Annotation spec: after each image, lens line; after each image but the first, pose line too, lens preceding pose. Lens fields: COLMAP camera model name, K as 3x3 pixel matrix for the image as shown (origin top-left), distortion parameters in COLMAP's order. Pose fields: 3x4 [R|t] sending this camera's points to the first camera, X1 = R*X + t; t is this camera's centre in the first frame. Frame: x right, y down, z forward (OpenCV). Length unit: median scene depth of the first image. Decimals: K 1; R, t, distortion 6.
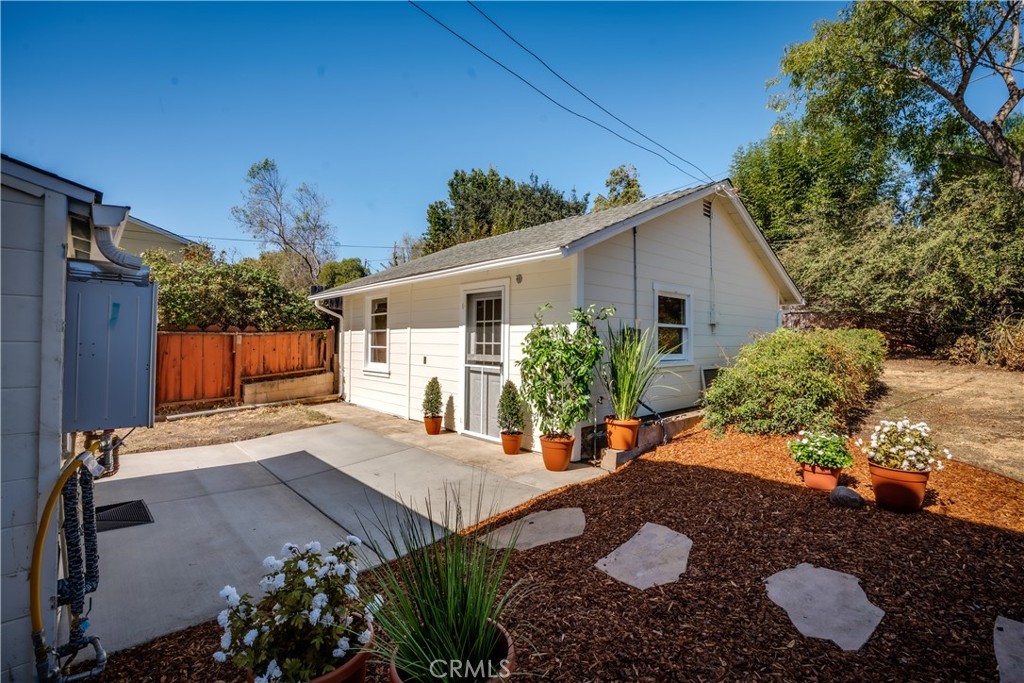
lens RADIAL K [[495.7, 0, 512.4], [0, 495.7, 333.7], [0, 0, 1]] dist [-0.026558, -0.000078]
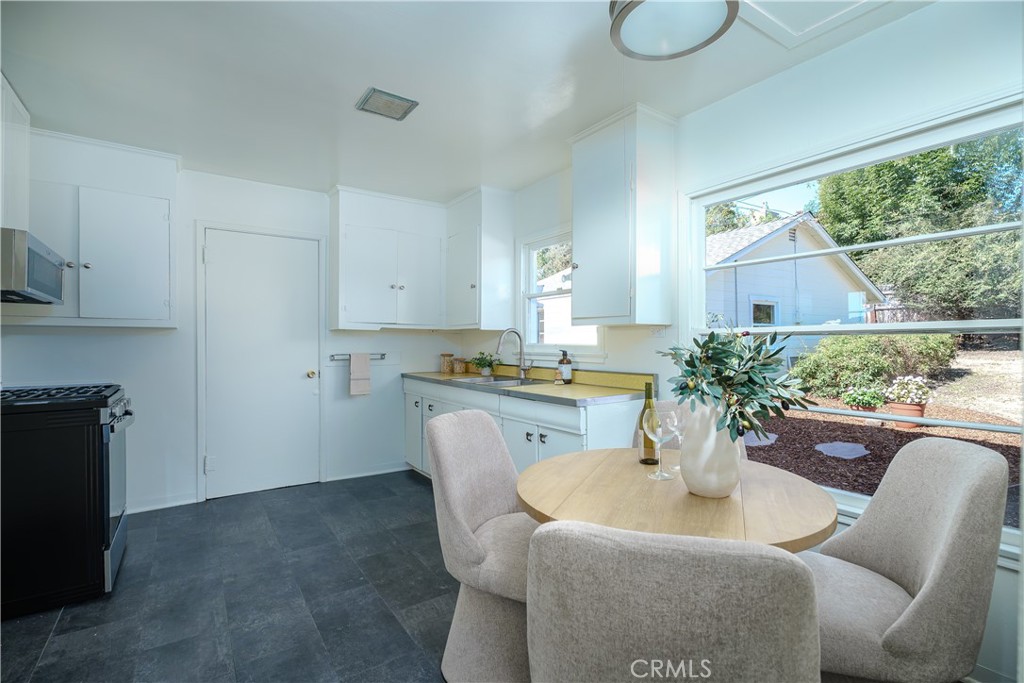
lens RADIAL K [[475.4, 0, 515.3], [0, 475.4, 345.5], [0, 0, 1]] dist [0.006208, 0.000571]
pose [[0.985398, -0.019061, -0.169199, -0.073643], [0.022164, 0.999619, 0.016469, 0.002096], [0.168820, -0.019978, 0.985444, -0.228097]]
